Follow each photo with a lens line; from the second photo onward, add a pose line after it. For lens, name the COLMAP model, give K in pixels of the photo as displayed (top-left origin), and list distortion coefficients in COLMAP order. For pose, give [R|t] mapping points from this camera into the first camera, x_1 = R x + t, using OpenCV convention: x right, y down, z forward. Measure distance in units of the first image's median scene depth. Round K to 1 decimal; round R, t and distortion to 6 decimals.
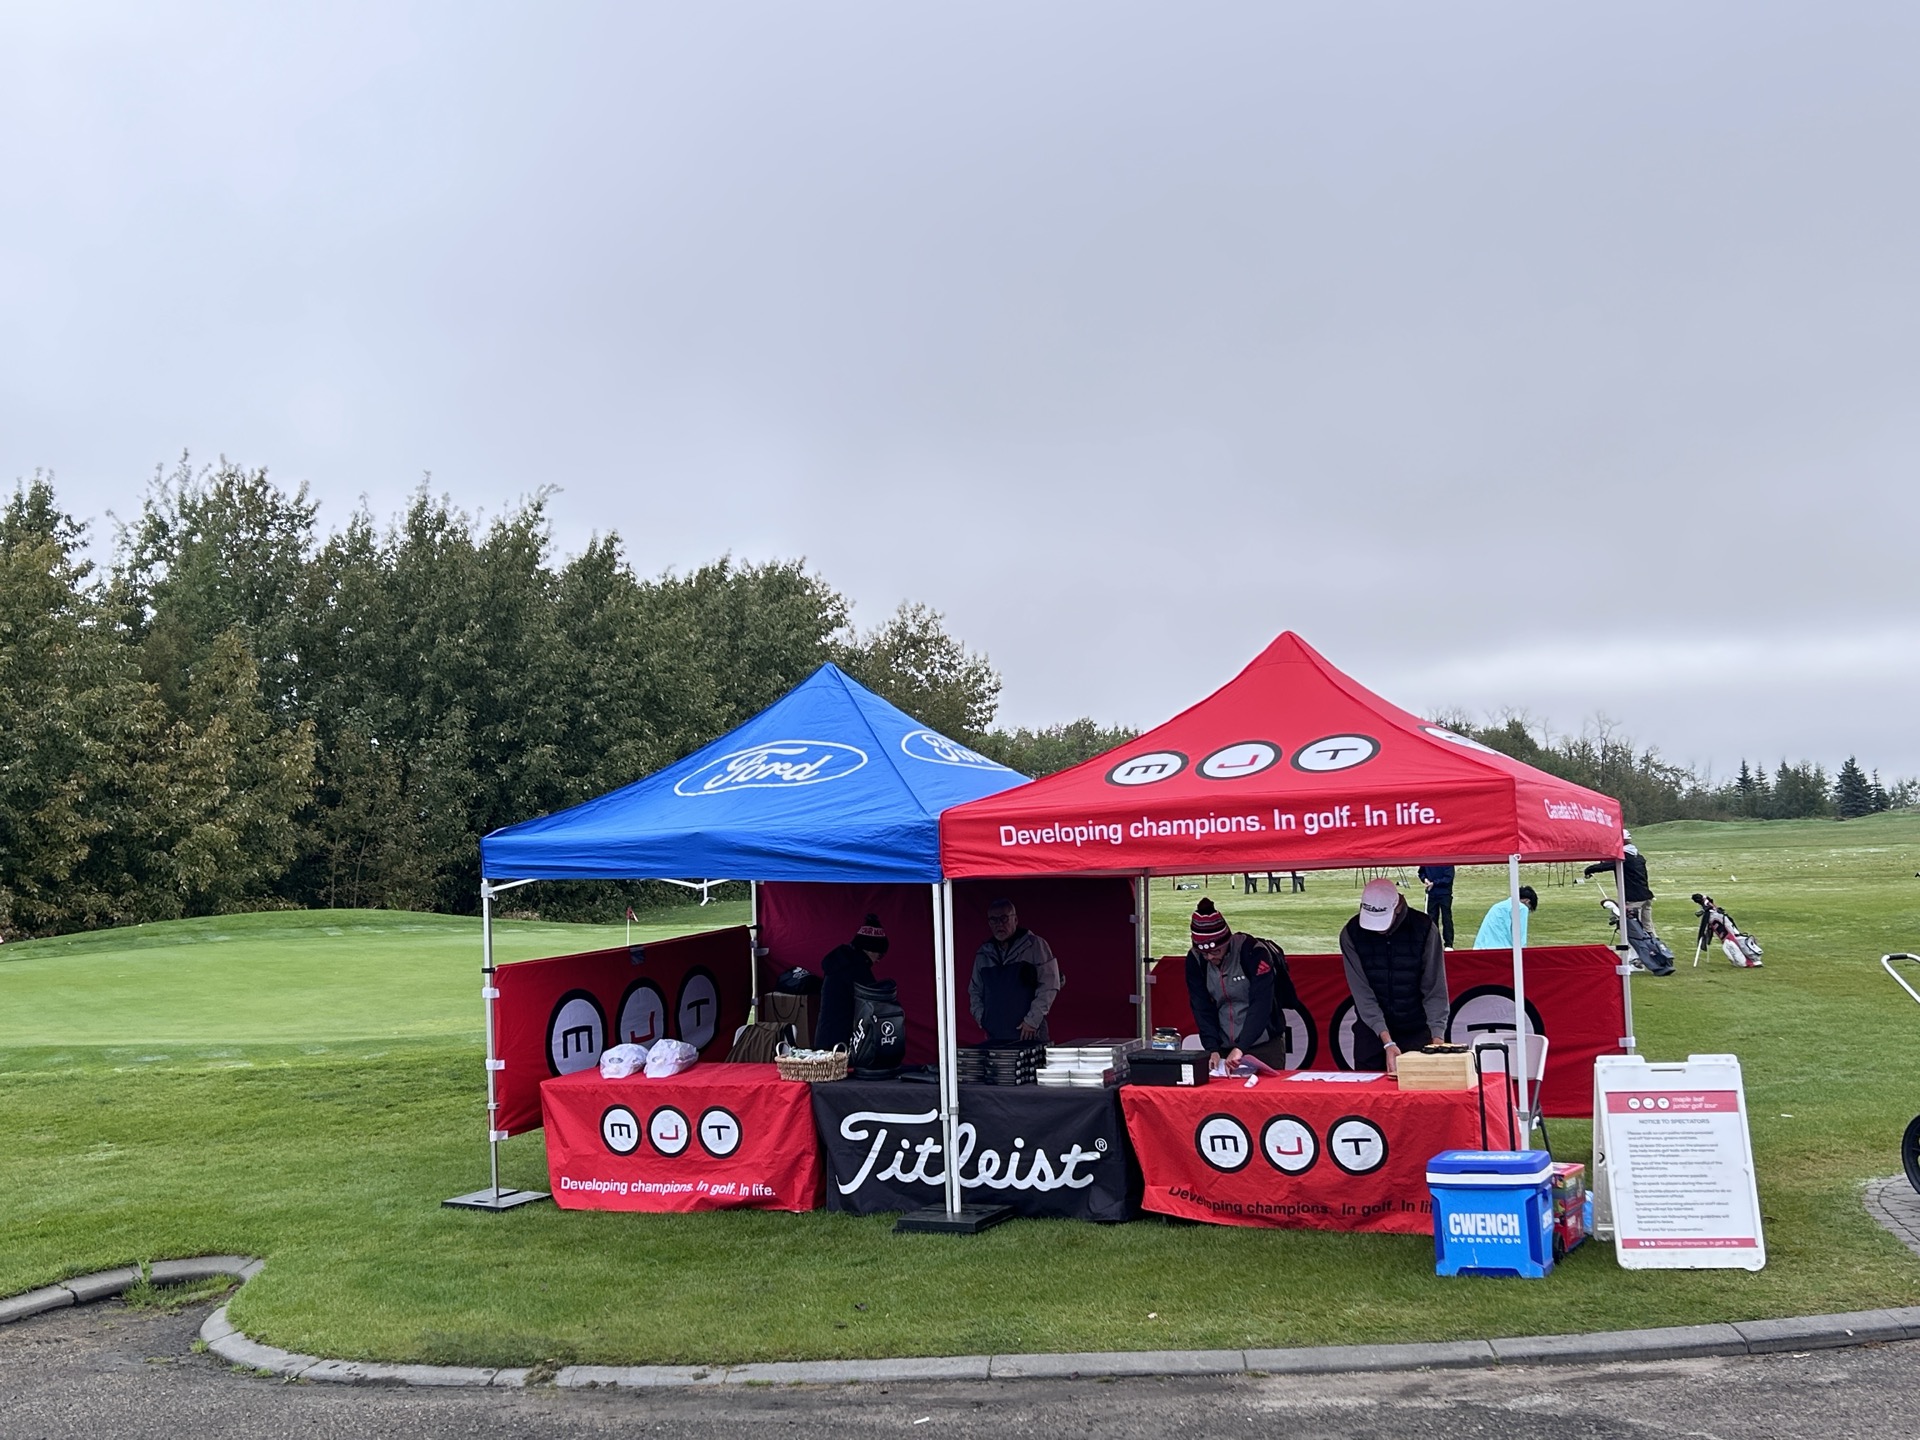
lens RADIAL K [[2136.9, 0, 1030.1], [0, 2136.9, 723.6], [0, 0, 1]] dist [0.207264, -0.535389]
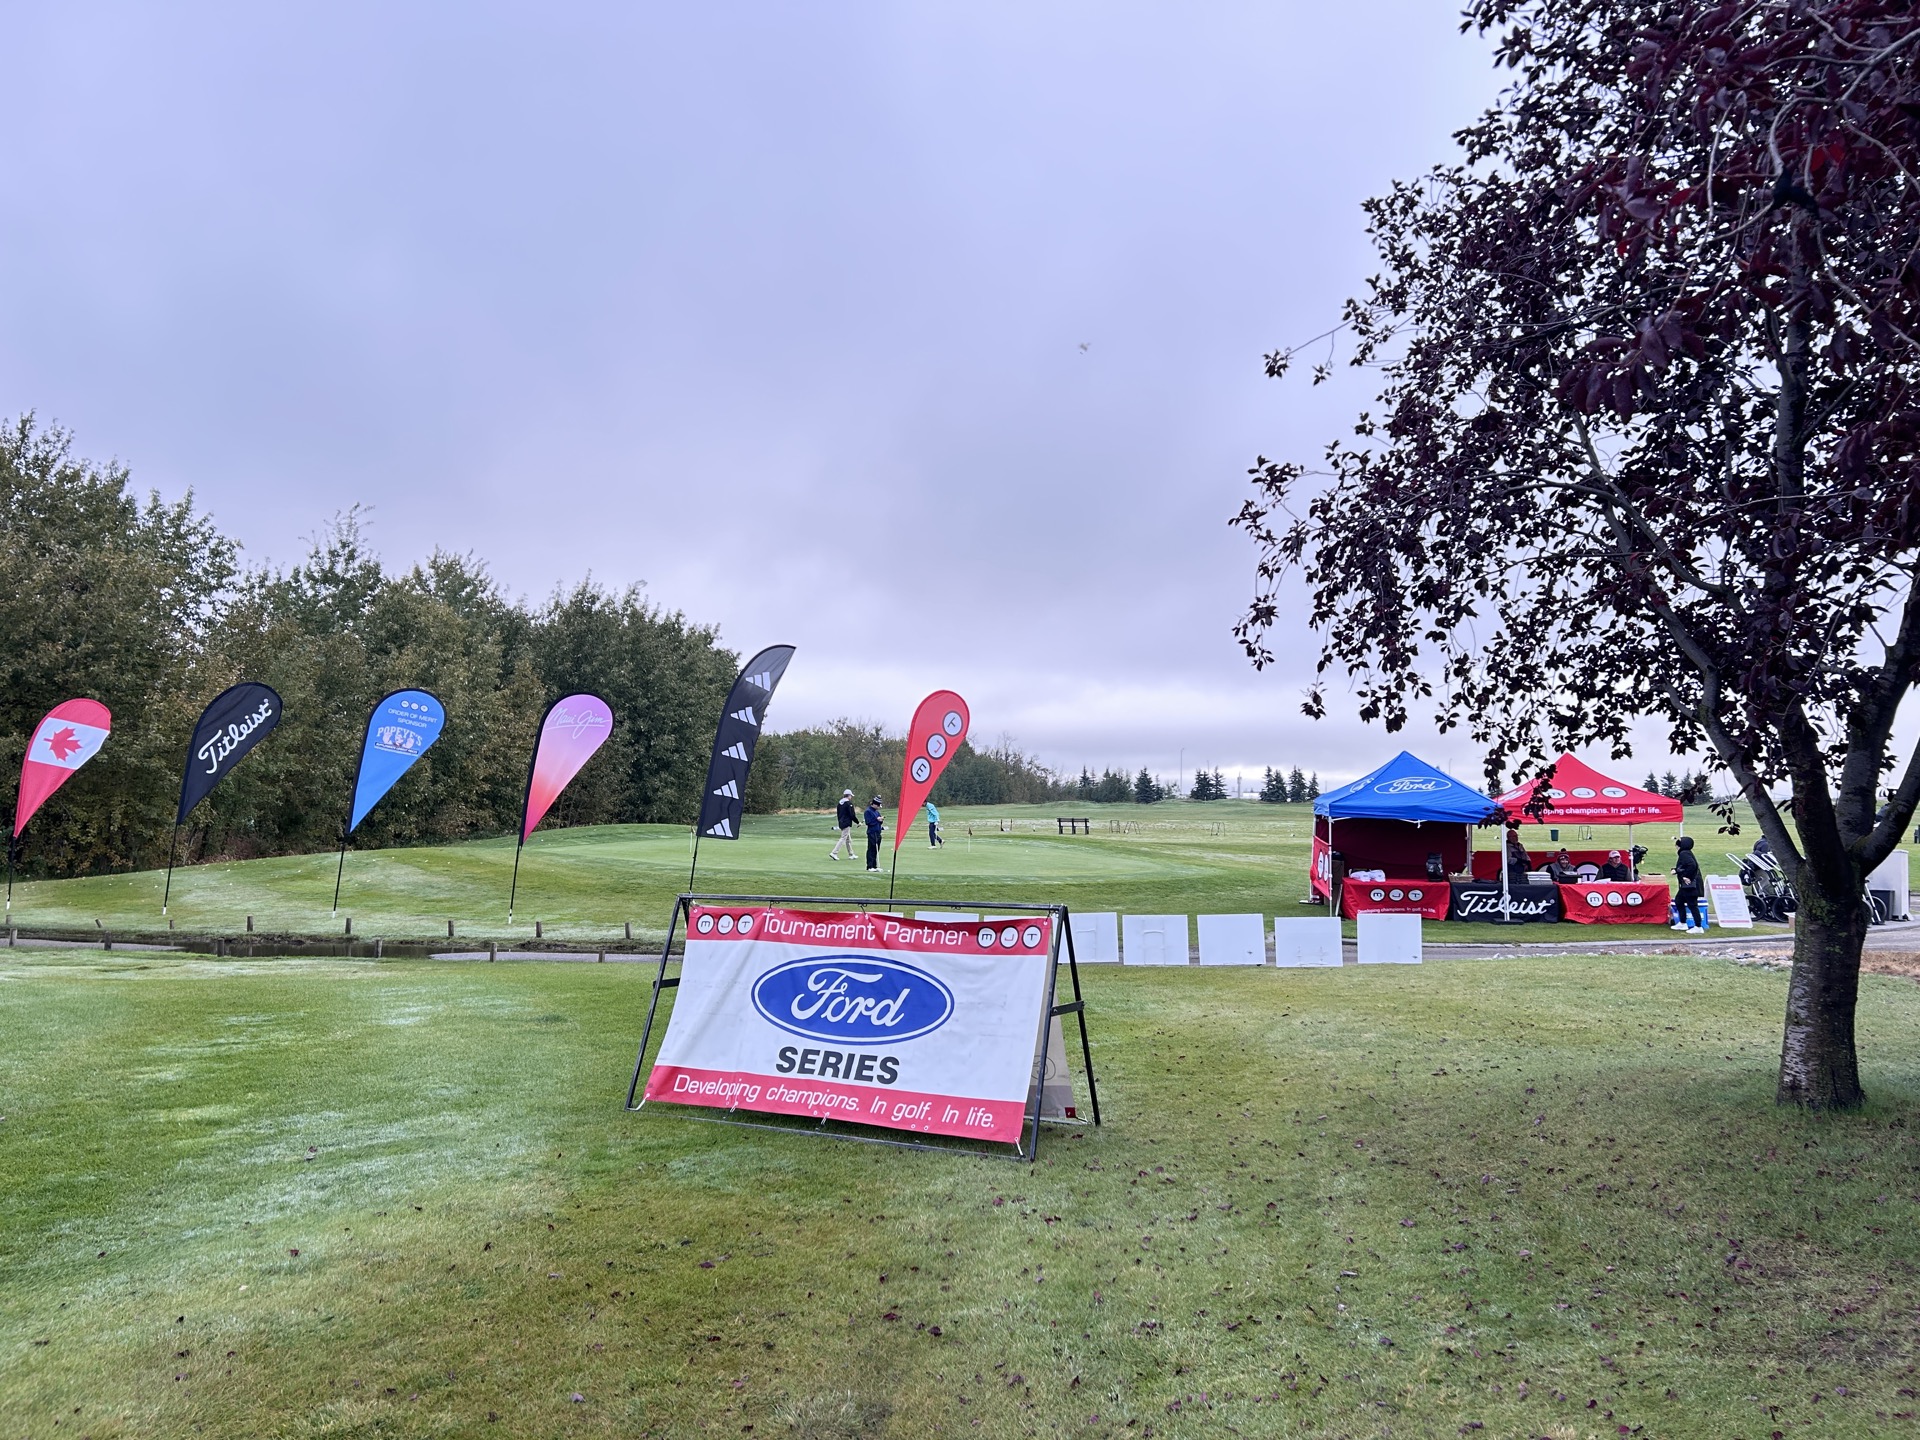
lens RADIAL K [[1441.7, 0, 972.3], [0, 1441.7, 724.0], [0, 0, 1]] dist [0.113130, -0.193876]
pose [[0.961368, 0.059413, 0.268778, -0.307712], [-0.059284, 0.998204, -0.008604, -0.002686], [-0.268806, -0.007662, 0.963164, -0.206872]]
